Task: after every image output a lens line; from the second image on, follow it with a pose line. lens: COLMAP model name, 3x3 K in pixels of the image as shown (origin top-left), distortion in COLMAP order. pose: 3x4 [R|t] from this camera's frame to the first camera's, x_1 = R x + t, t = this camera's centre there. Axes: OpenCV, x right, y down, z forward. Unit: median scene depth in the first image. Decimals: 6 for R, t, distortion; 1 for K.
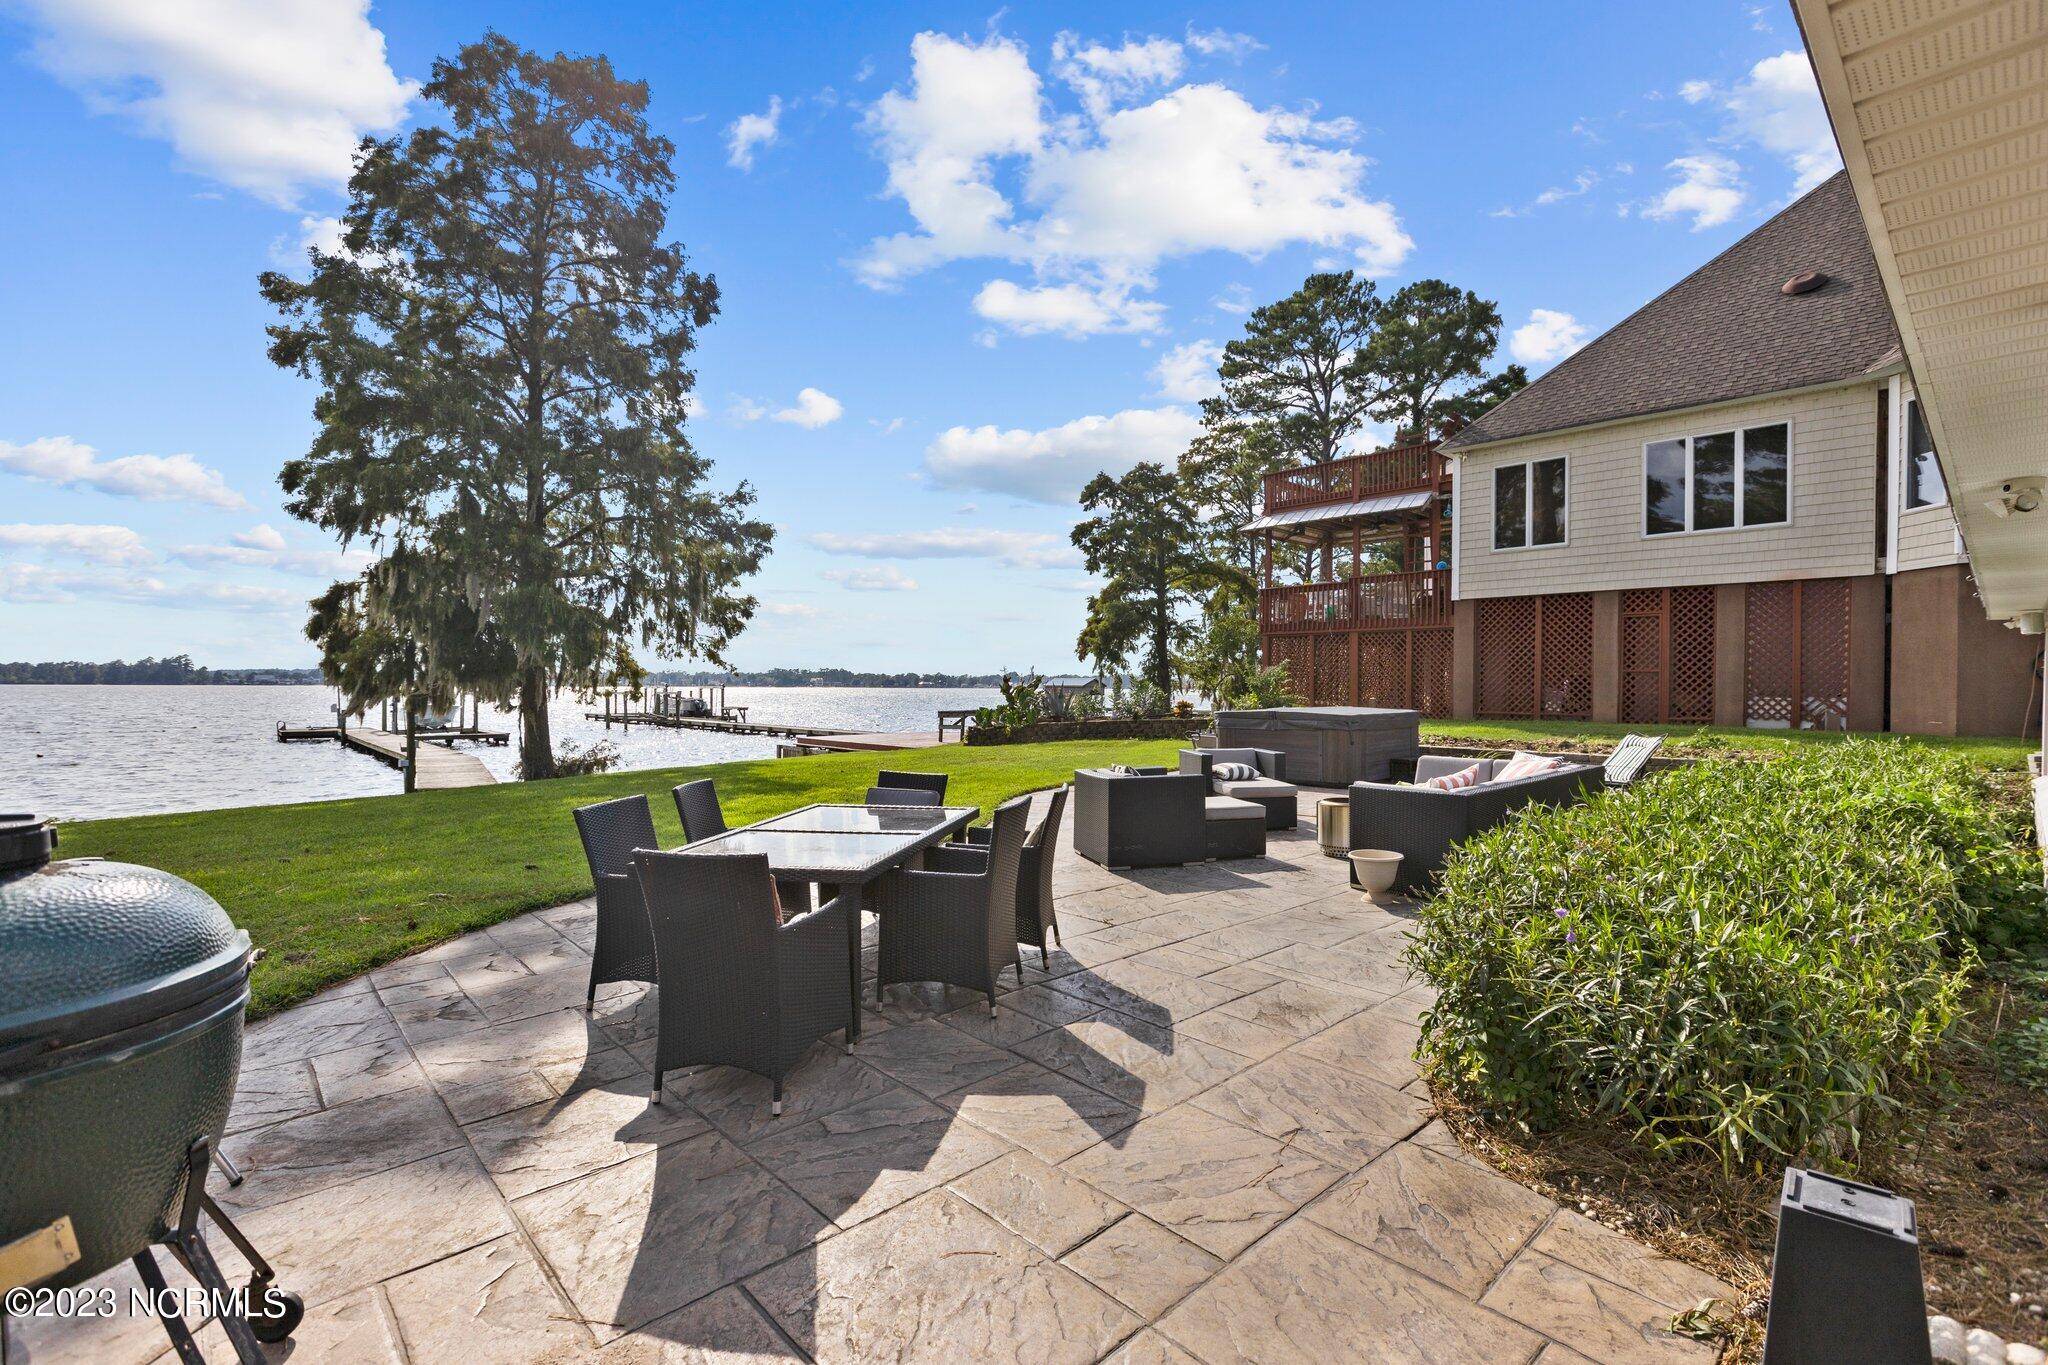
lens RADIAL K [[914.4, 0, 1029.9], [0, 914.4, 682.7], [0, 0, 1]] dist [0.002512, 0.000107]
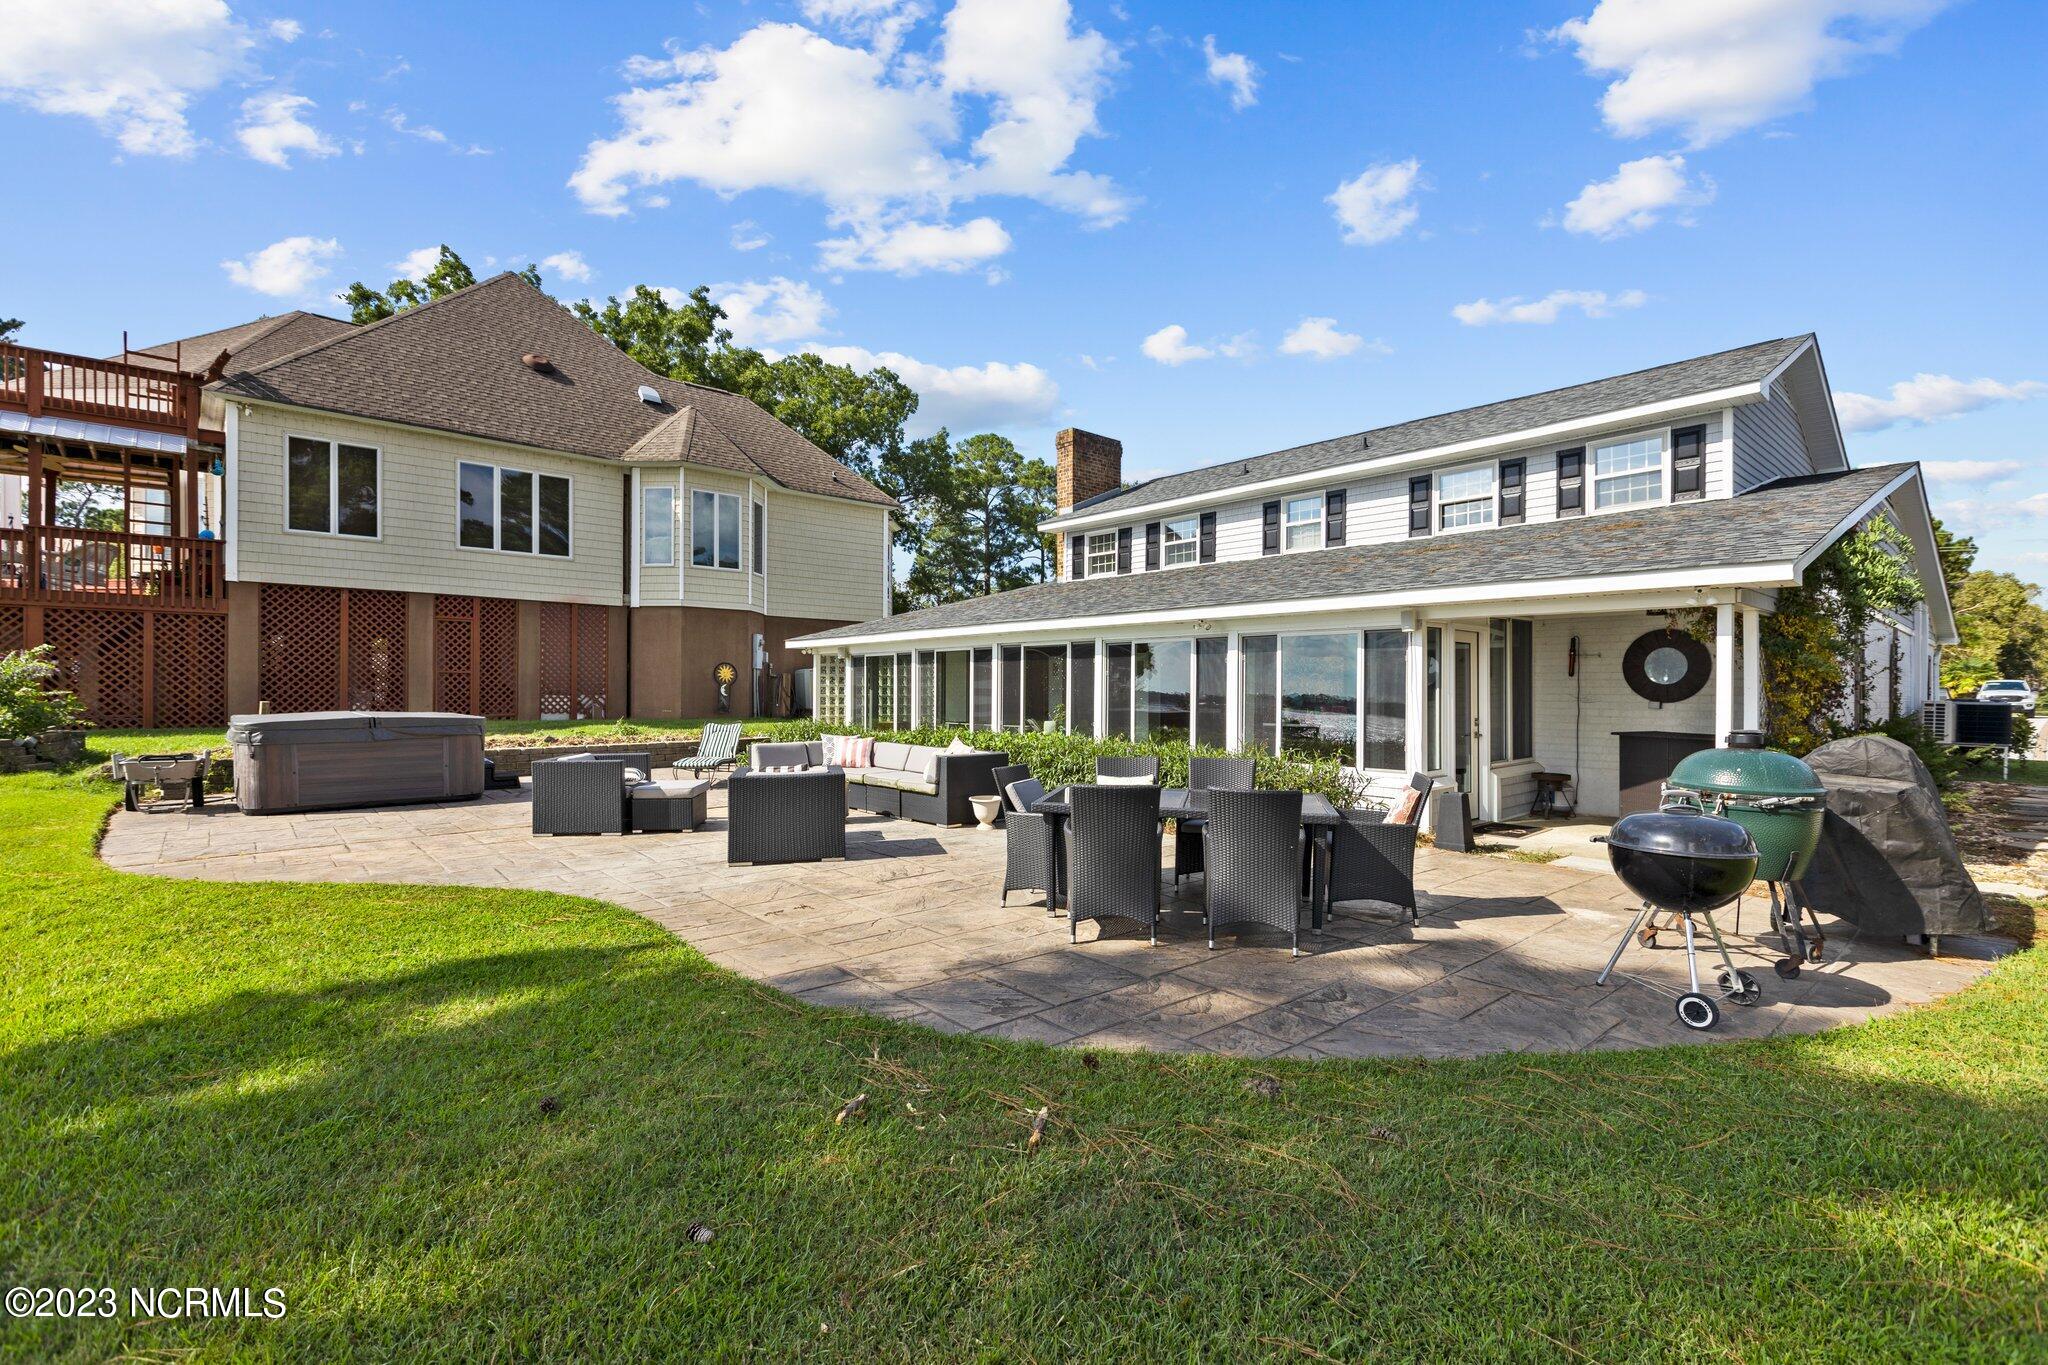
lens RADIAL K [[914.4, 0, 1021.3], [0, 914.4, 685.4], [0, 0, 1]] dist [0.002512, 0.000107]
pose [[0.020834, 0.006248, 0.999763, -0.407227], [-0.002573, 0.999977, -0.006196, 0.008231], [-0.999780, -0.002443, 0.020849, 0.331876]]
